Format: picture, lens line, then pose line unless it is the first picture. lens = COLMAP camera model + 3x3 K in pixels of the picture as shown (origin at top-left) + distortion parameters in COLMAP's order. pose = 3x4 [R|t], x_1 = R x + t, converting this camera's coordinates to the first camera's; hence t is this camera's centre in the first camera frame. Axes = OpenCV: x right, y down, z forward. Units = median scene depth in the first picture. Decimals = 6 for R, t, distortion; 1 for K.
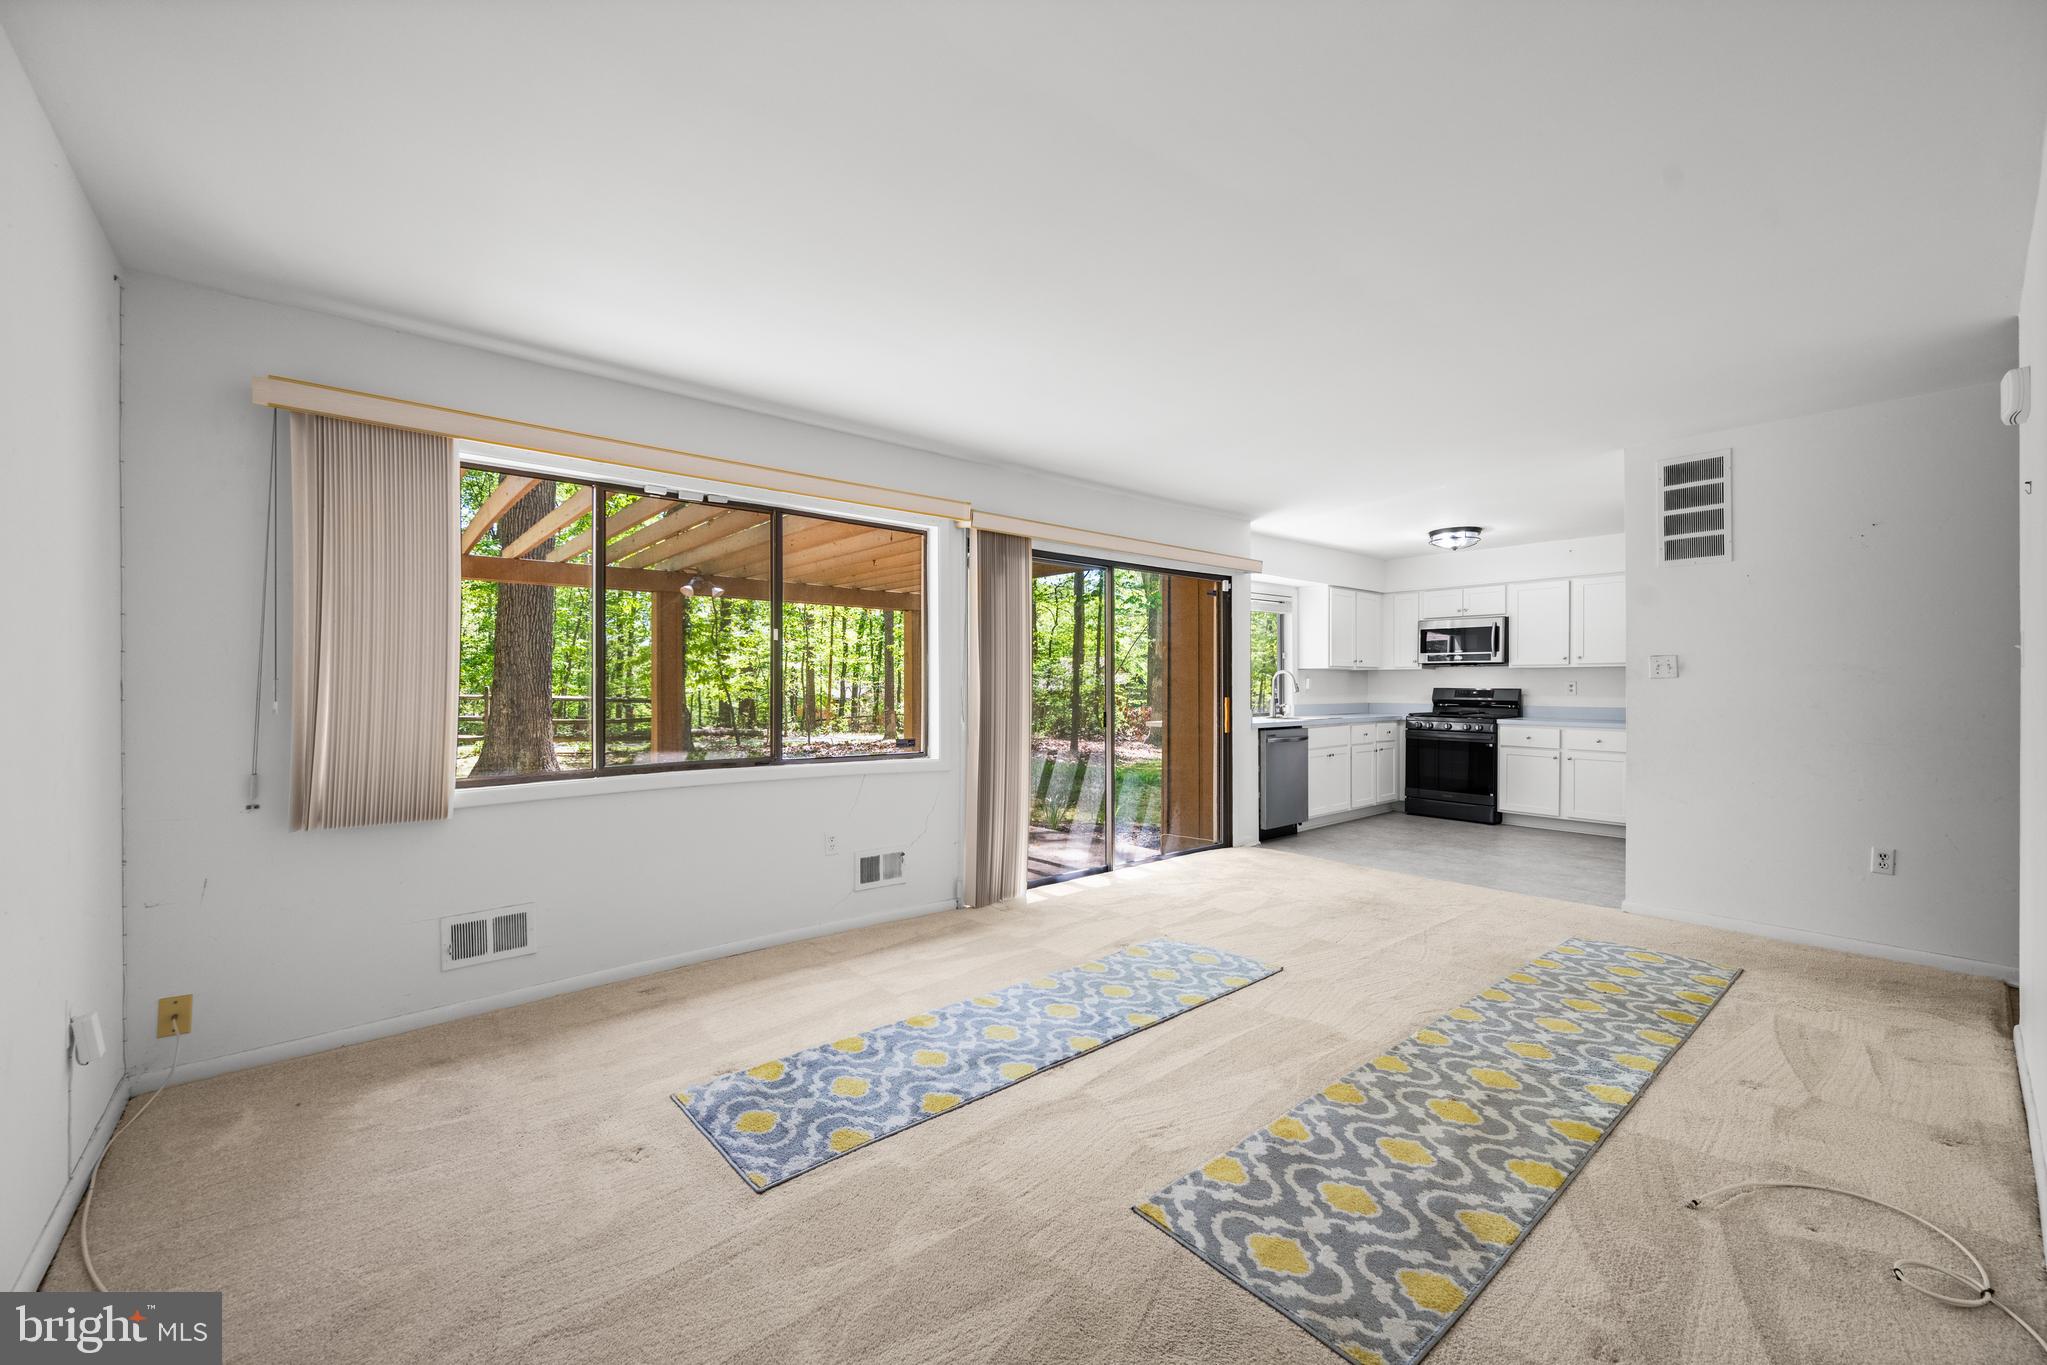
lens RADIAL K [[826.3, 0, 1007.3], [0, 826.3, 686.3], [0, 0, 1]] dist [0.001651, -0.001246]
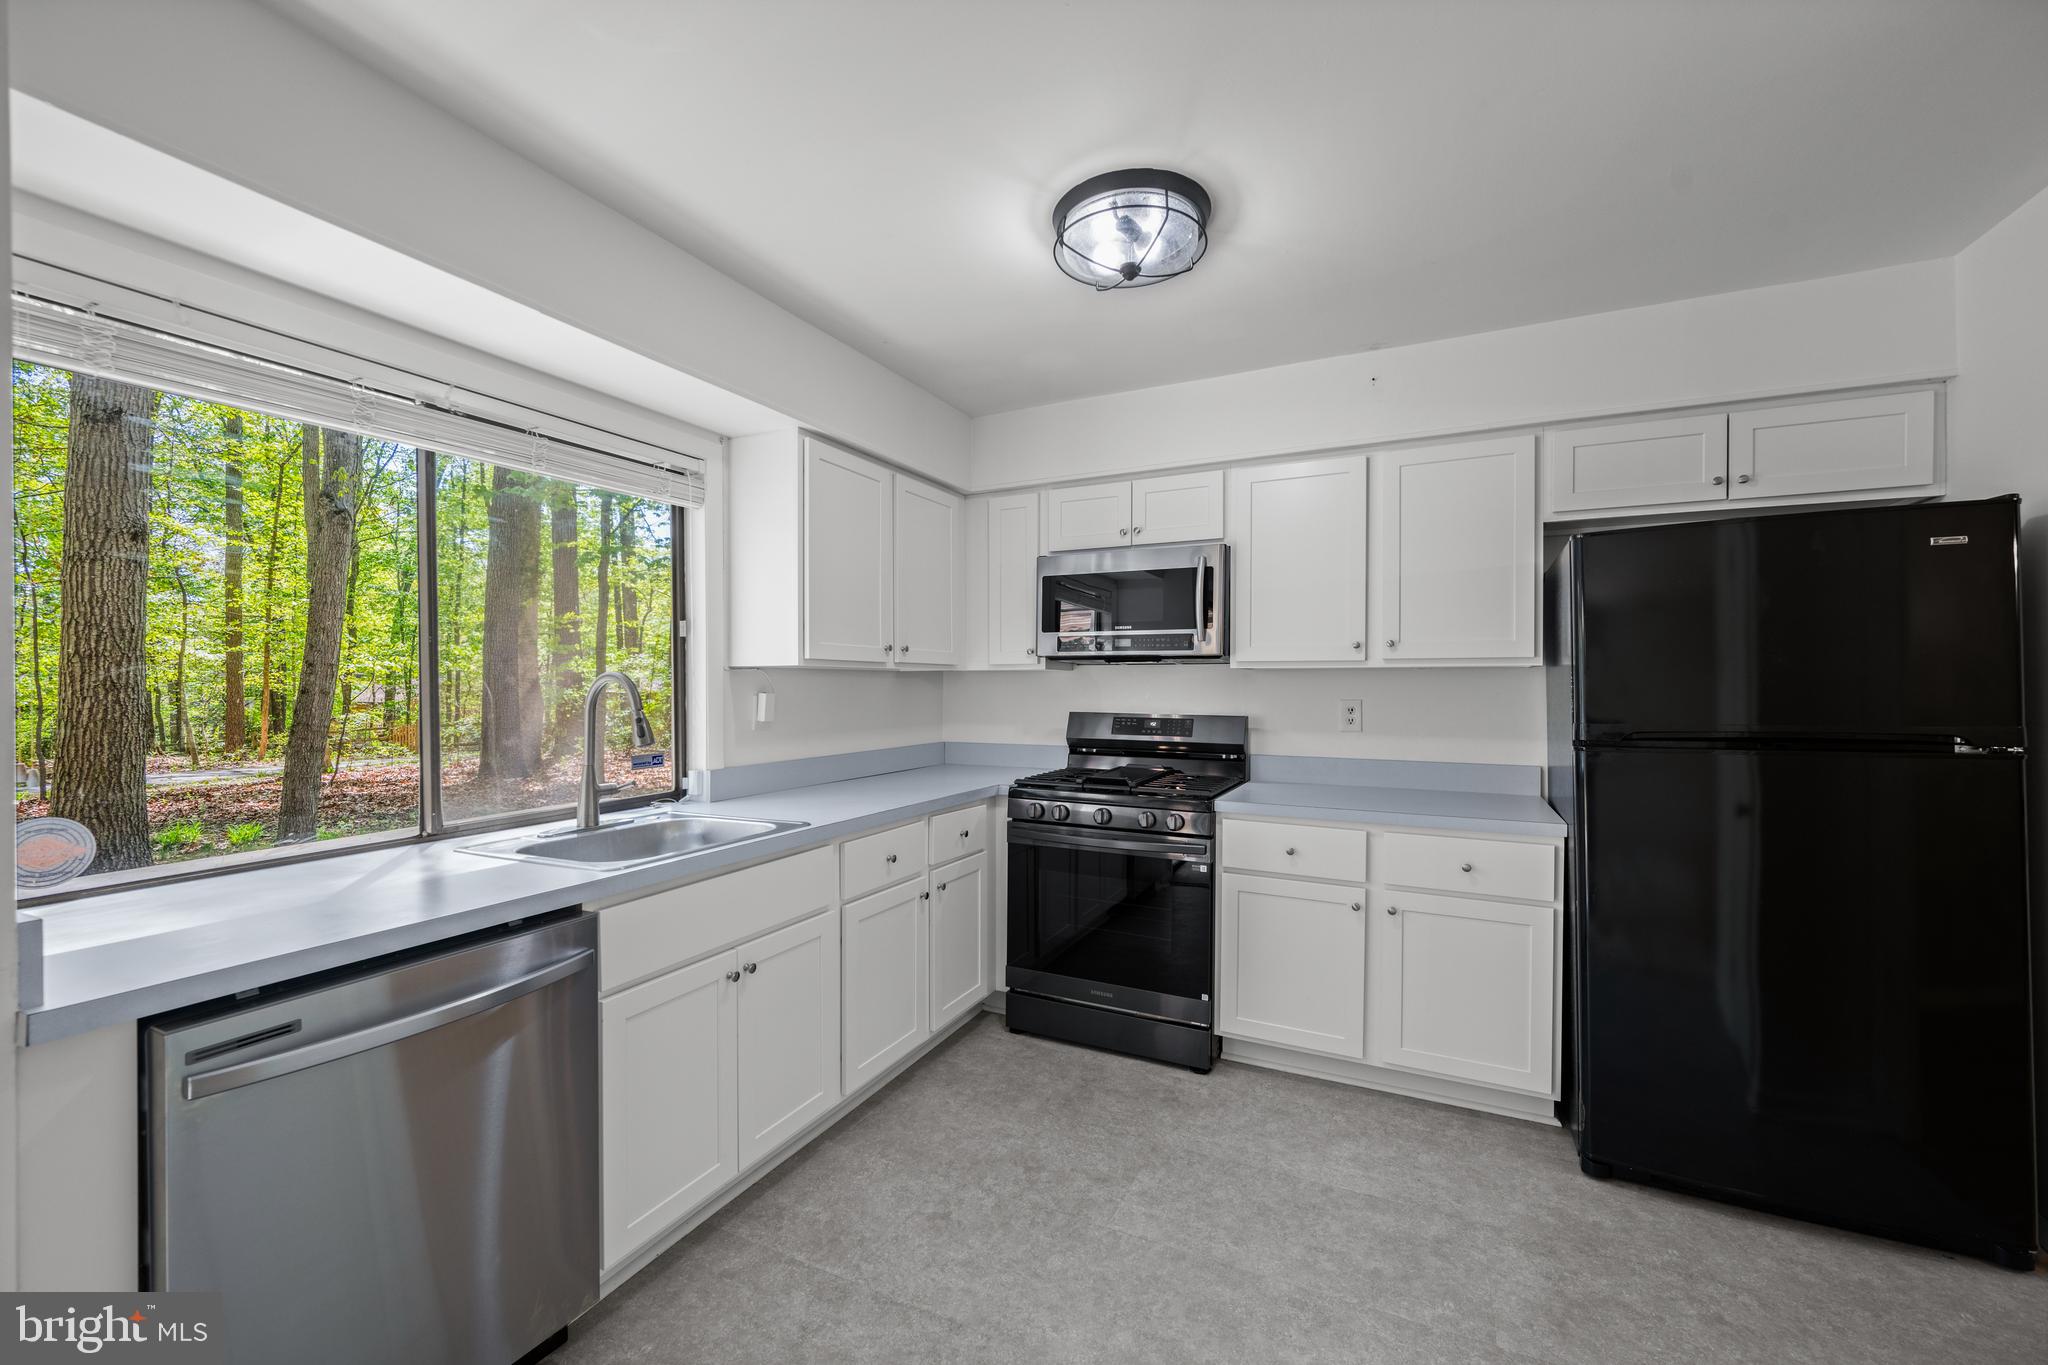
lens RADIAL K [[826.7, 0, 1024.8], [0, 826.7, 686.1], [0, 0, 1]] dist [0.001651, -0.001246]
pose [[0.913454, 0.000691, 0.406942, 0.336025], [-0.001863, 0.999995, 0.002485, -0.013970], [-0.406939, -0.003029, 0.913450, 0.648556]]
